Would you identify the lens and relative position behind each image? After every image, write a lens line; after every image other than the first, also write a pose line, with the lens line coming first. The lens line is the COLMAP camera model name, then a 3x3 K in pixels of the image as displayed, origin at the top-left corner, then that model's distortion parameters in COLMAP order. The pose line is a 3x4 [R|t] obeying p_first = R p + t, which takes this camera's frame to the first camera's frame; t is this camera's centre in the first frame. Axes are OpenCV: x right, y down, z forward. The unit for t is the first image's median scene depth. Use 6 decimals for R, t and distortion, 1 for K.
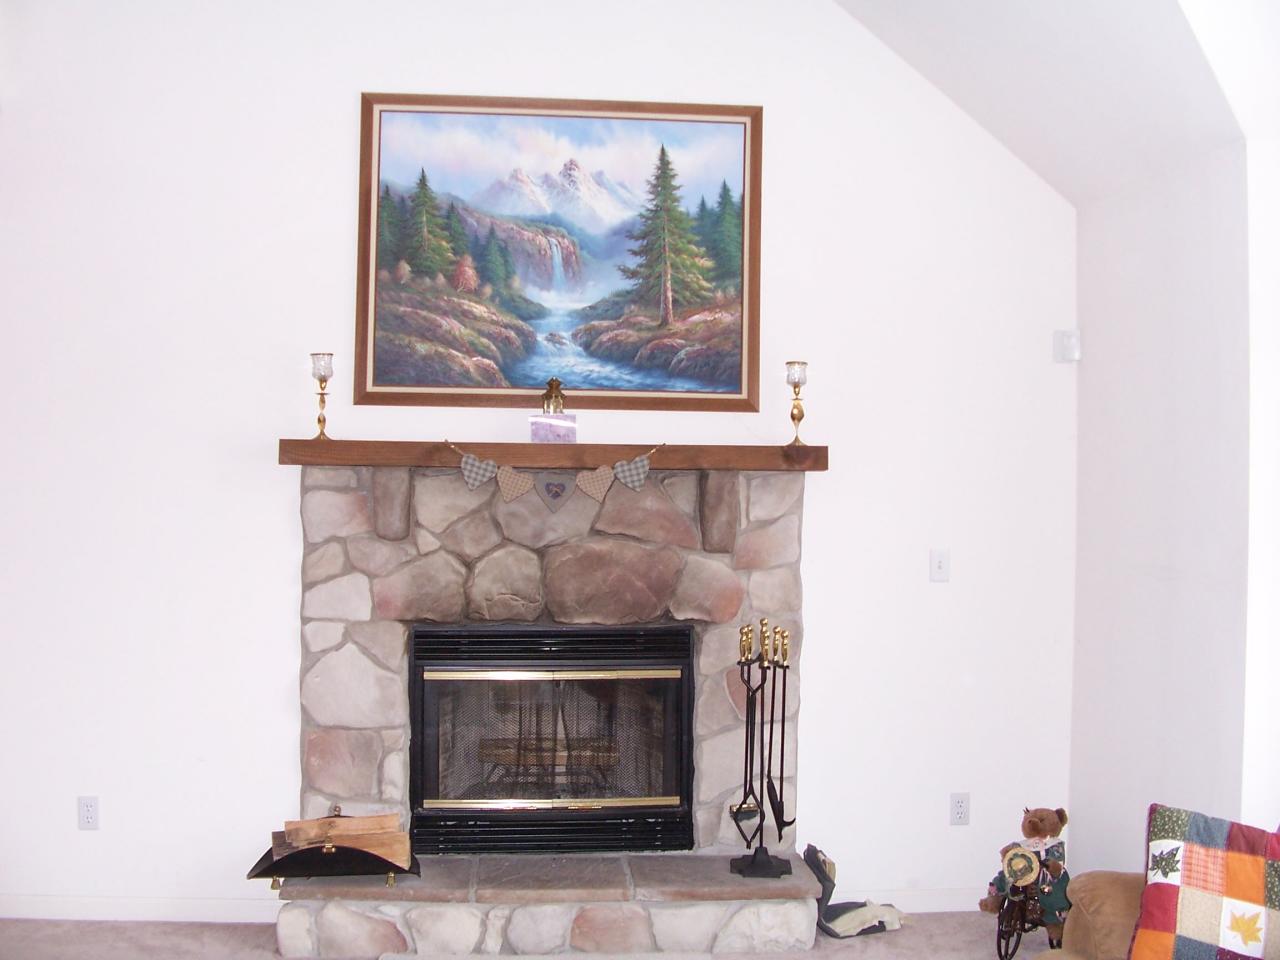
lens RADIAL K [[1319.3, 0, 640.0], [0, 1319.3, 480.0], [0, 0, 1]] dist [-0.129221, 0.025906]
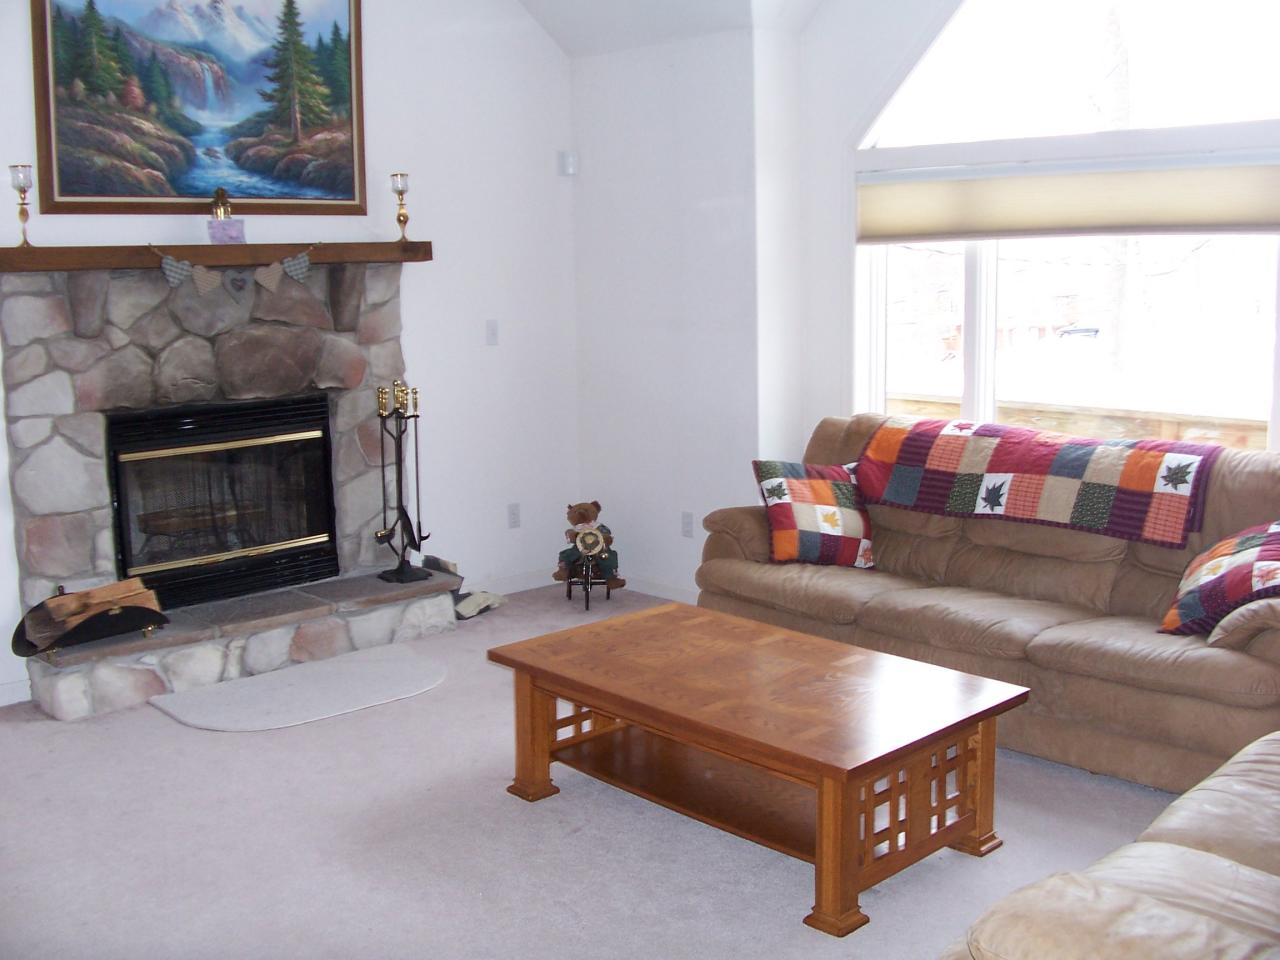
lens RADIAL K [[1319.3, 0, 640.0], [0, 1319.3, 480.0], [0, 0, 1]] dist [-0.129221, 0.025906]
pose [[0.785009, -0.124321, 0.606882, -0.490818], [0.032714, 0.986608, 0.159794, 0.006001], [-0.618620, -0.105586, 0.778563, -0.133611]]
